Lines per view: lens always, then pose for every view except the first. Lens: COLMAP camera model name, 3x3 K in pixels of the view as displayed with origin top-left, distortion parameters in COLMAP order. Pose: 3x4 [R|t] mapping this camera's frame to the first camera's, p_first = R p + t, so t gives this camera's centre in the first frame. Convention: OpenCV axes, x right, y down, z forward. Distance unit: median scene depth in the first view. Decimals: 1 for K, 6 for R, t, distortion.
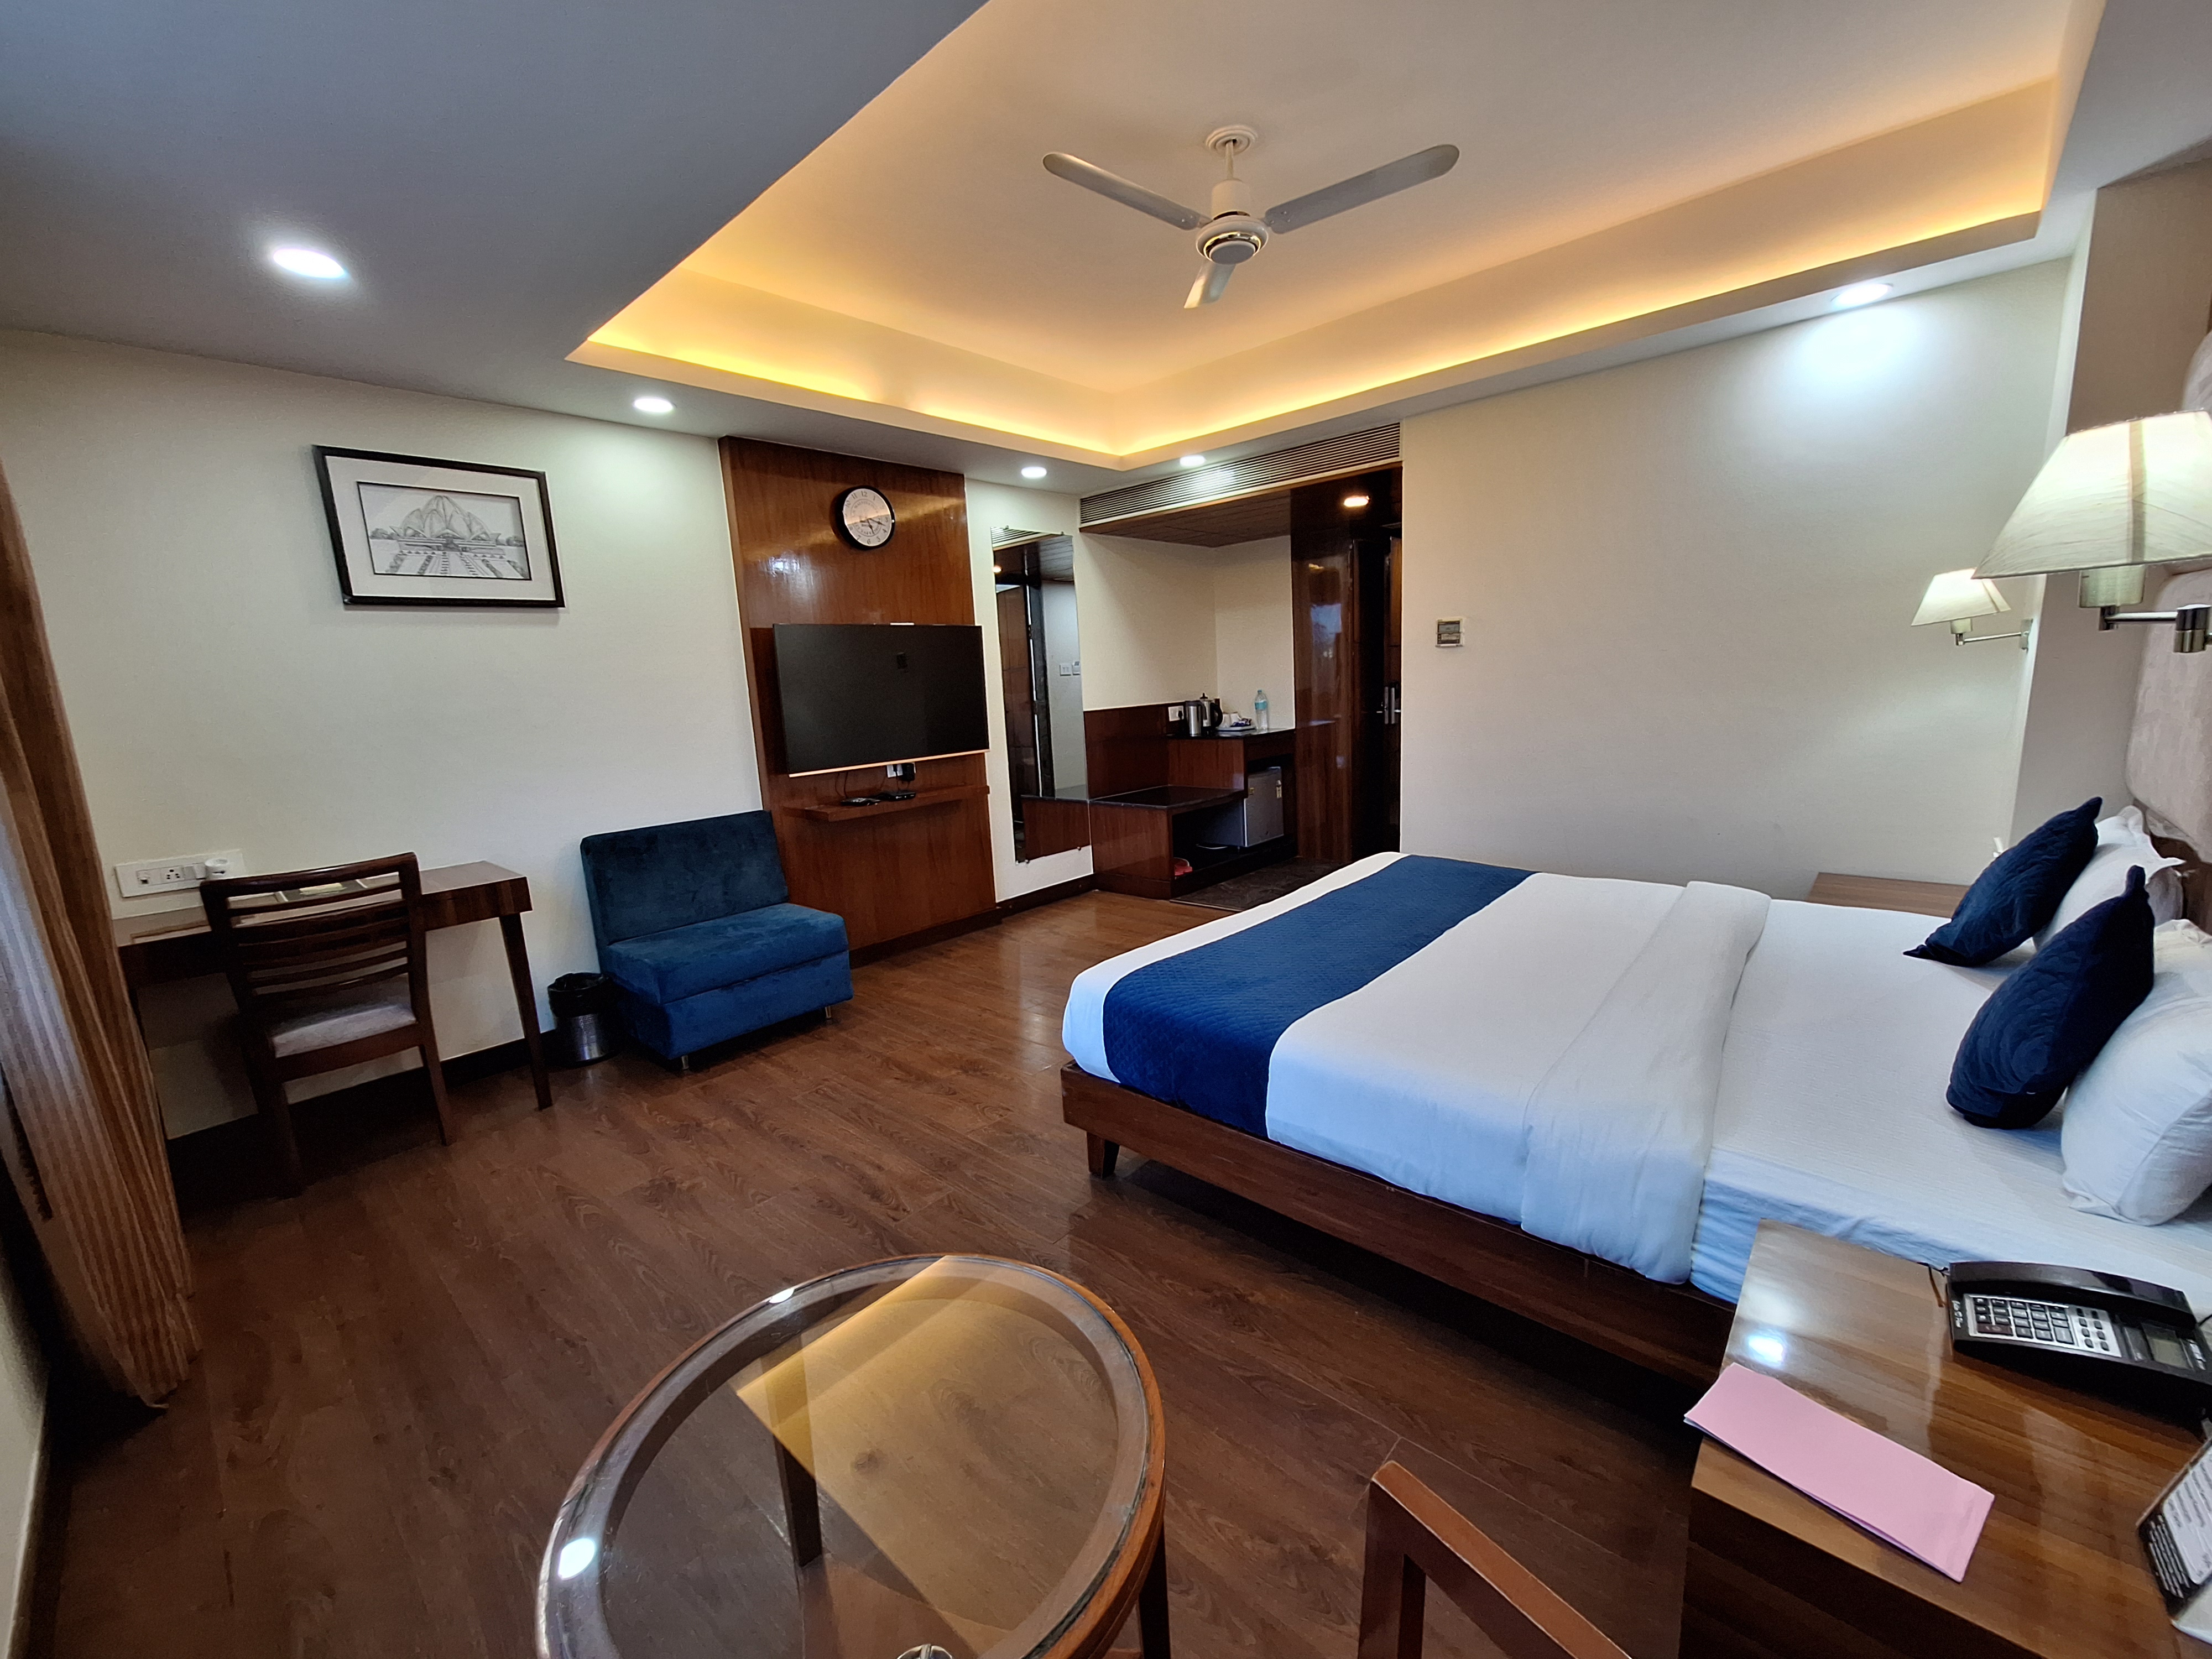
lens RADIAL K [[873.2, 0, 1122.8], [0, 873.2, 834.7], [0, 0, 1]] dist [-0.021702, 0.010251]
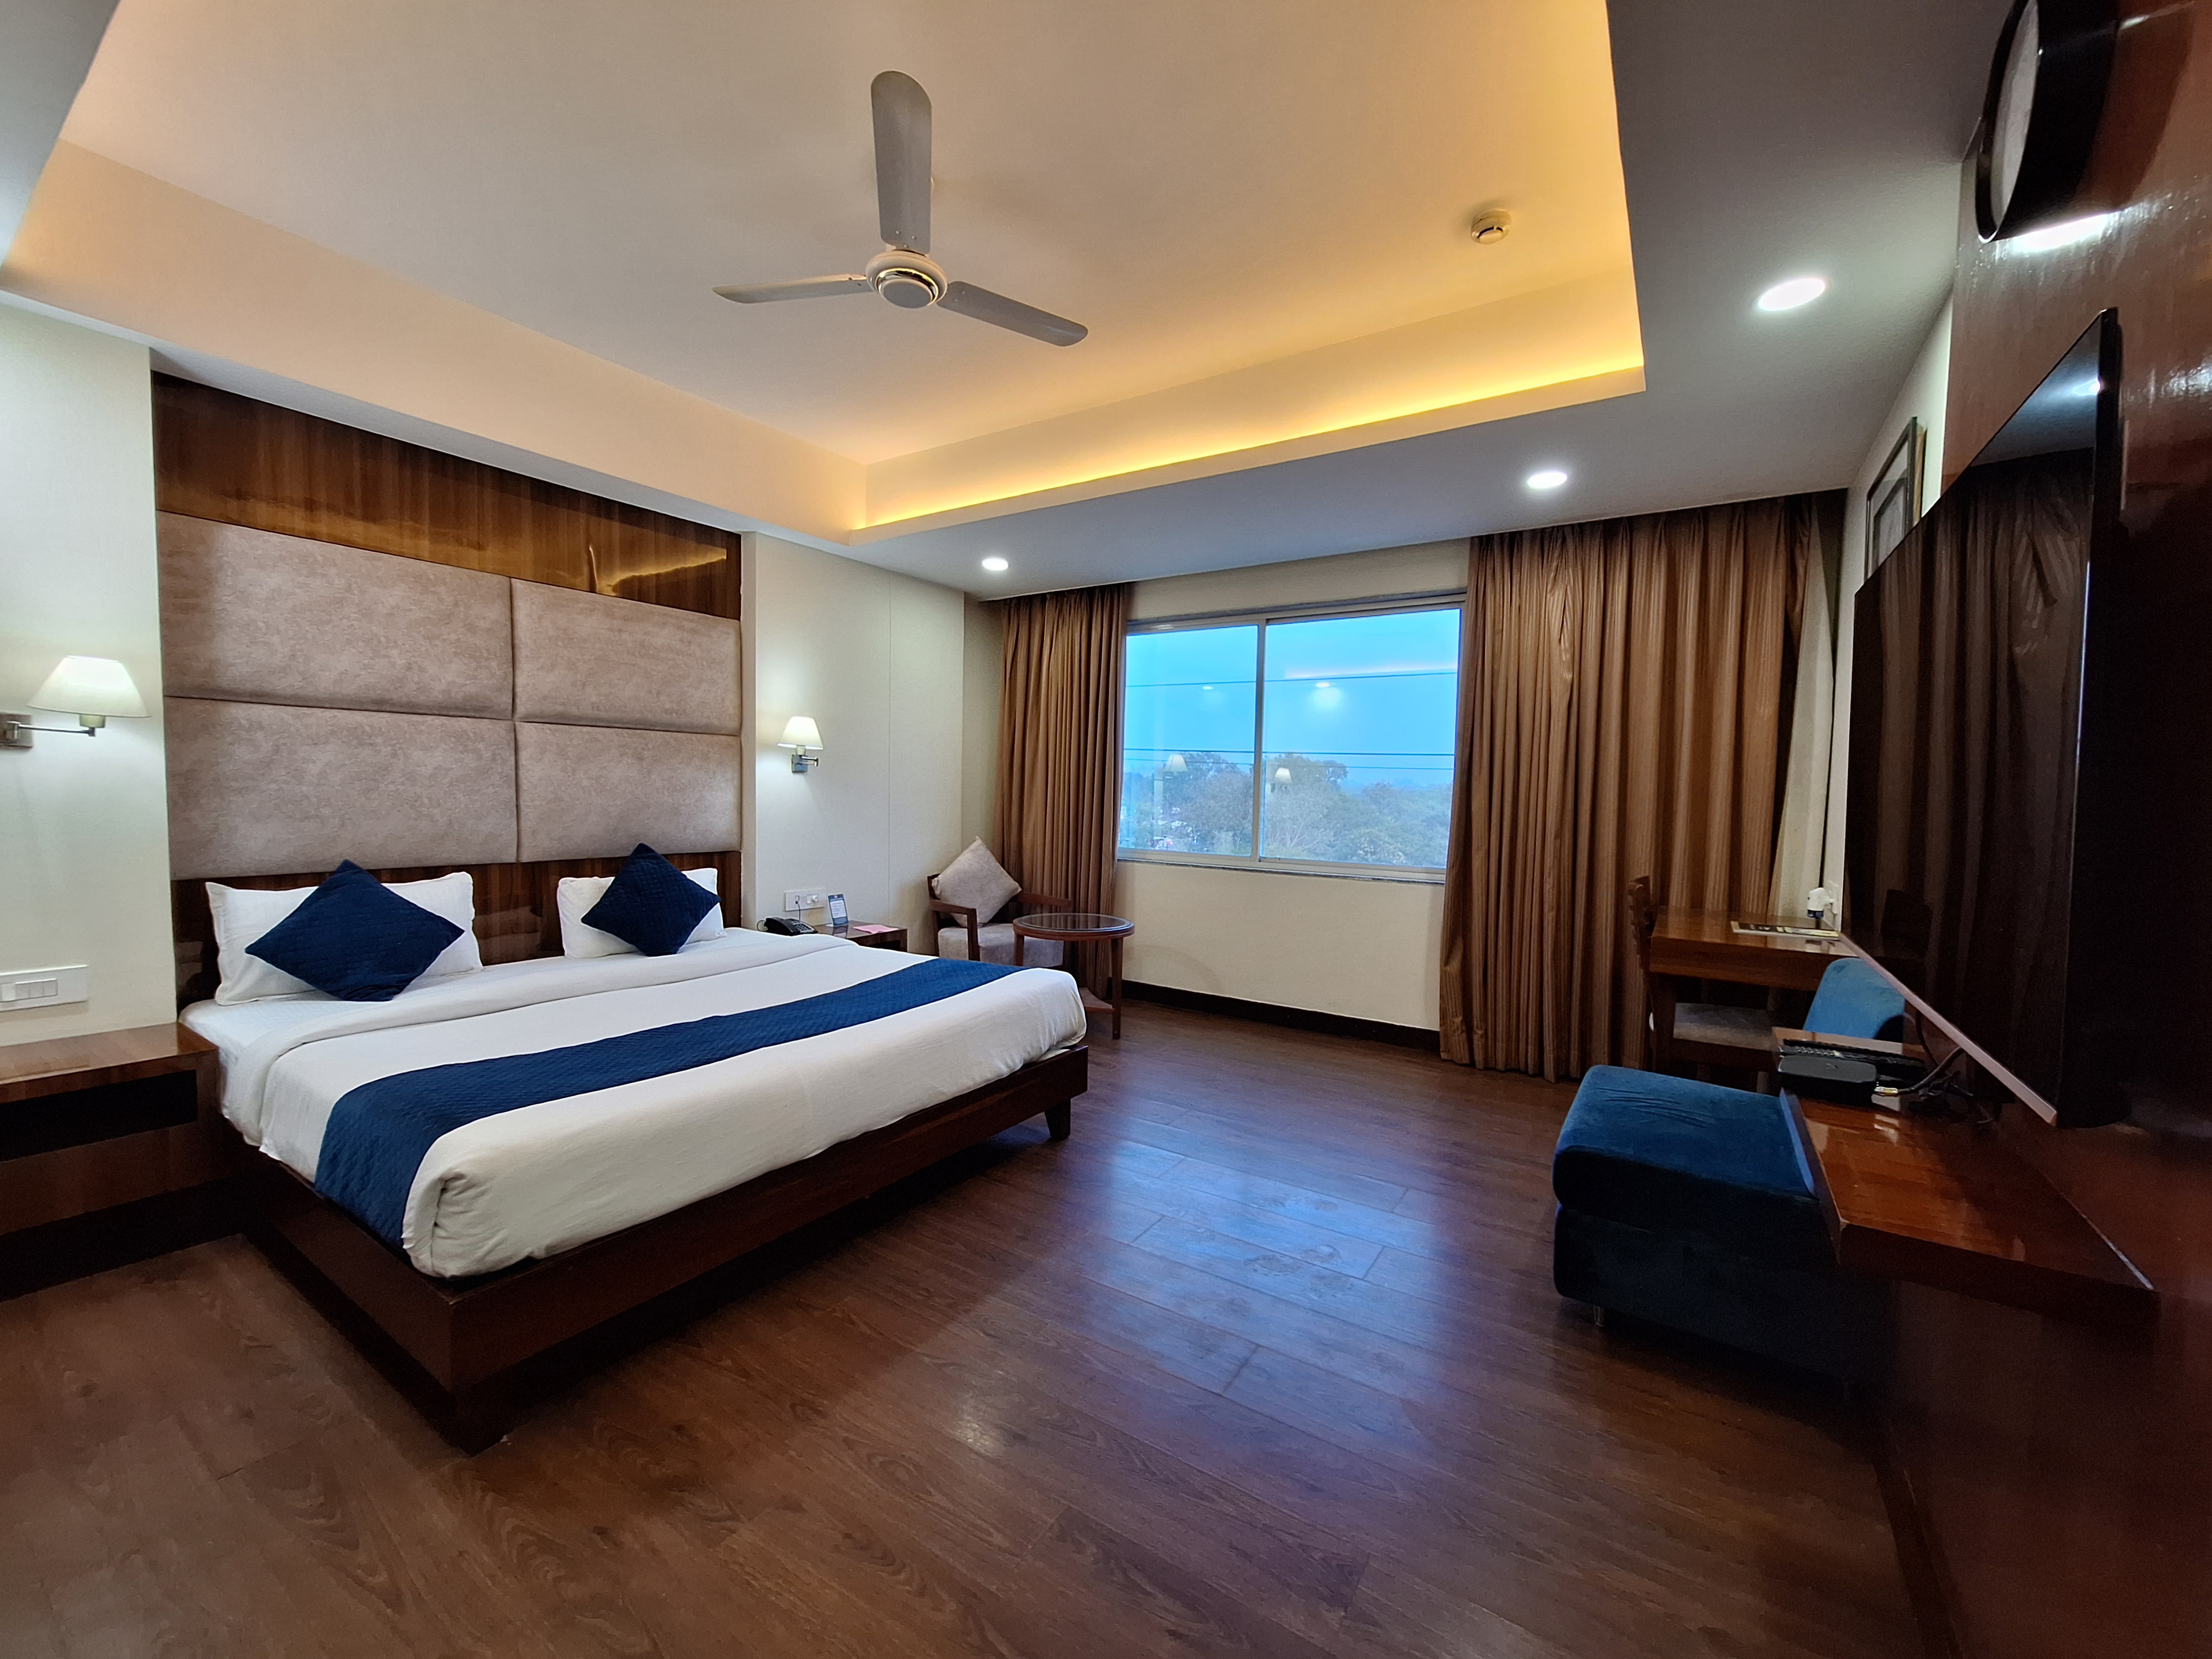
lens RADIAL K [[875.8, 0, 1113.7], [0, 875.8, 831.8], [0, 0, 1]] dist [-0.002942, -0.000052]
pose [[-0.989058, 0.036363, -0.142973, 0.049457], [0.001700, 0.971892, 0.235419, -0.267944], [0.147515, 0.232600, -0.961320, 1.630415]]
